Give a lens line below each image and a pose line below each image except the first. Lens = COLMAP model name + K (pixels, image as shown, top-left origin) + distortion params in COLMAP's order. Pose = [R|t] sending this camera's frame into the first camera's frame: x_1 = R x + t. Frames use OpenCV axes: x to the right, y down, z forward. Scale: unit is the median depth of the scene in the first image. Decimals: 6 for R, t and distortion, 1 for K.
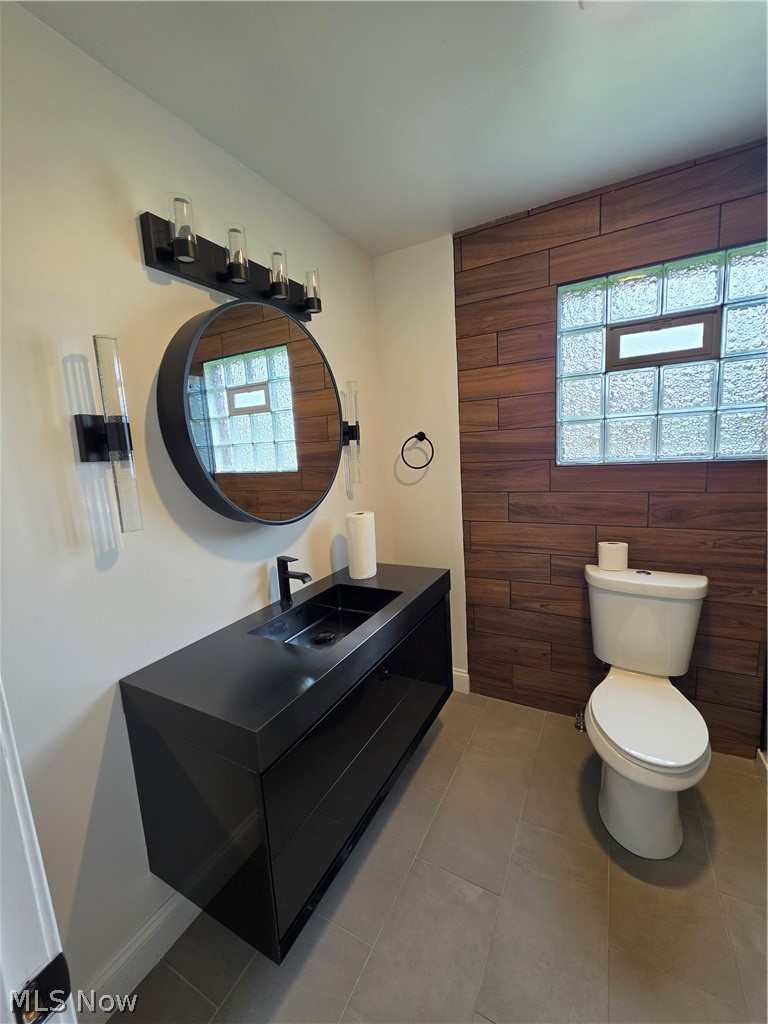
lens RADIAL K [[412.2, 0, 385.1], [0, 412.2, 508.3], [0, 0, 1]] dist [-0.001227, -0.000895]
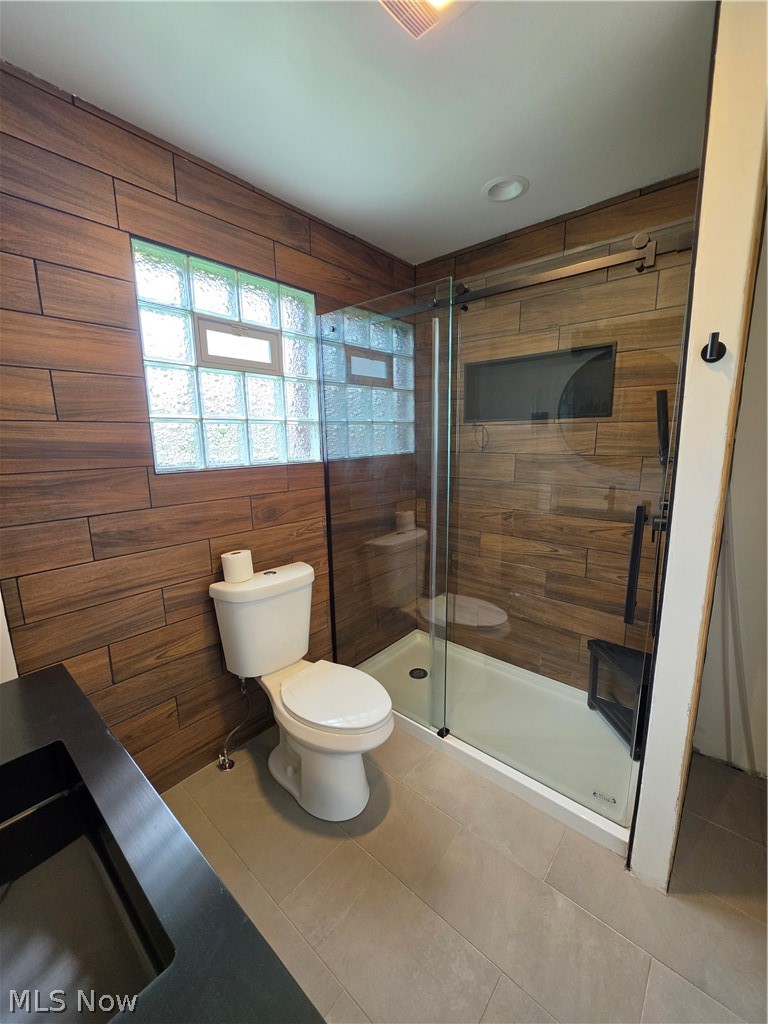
lens RADIAL K [[412.2, 0, 382.8], [0, 412.2, 513.4], [0, 0, 1]] dist [-0.001227, -0.000895]
pose [[0.214584, -0.120203, 0.969281, -0.265763], [0.149547, 0.984740, 0.089013, -0.035948], [-0.965189, 0.125853, 0.229285, 0.431096]]
